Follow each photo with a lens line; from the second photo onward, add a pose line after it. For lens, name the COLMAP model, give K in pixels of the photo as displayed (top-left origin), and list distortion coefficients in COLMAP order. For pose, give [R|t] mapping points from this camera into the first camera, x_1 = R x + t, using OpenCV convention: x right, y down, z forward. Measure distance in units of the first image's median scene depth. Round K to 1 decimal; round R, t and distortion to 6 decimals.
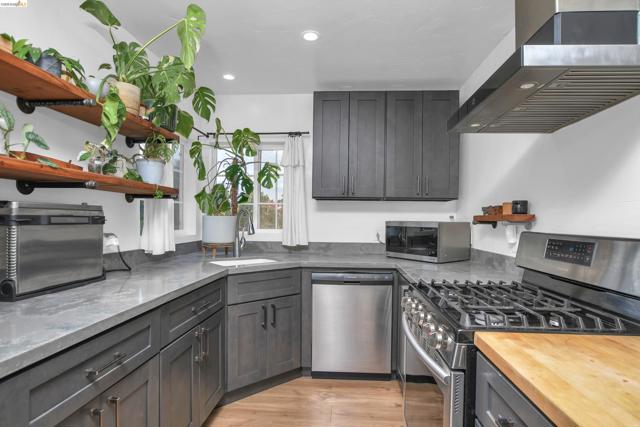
lens RADIAL K [[354.1, 0, 326.3], [0, 354.1, 219.3], [0, 0, 1]] dist [-0.021714, 0.000275]
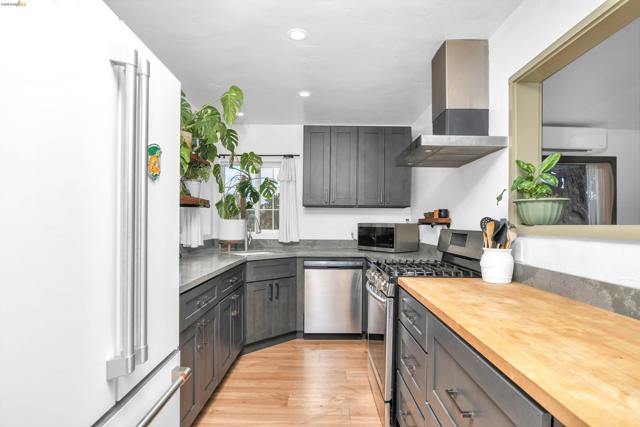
lens RADIAL K [[354.1, 0, 326.3], [0, 354.1, 219.3], [0, 0, 1]] dist [-0.021714, 0.000275]
pose [[0.997799, -0.002531, 0.066259, -0.044152], [0.003029, 0.999968, -0.007418, 0.000796], [-0.066238, 0.007603, 0.997775, -0.362975]]
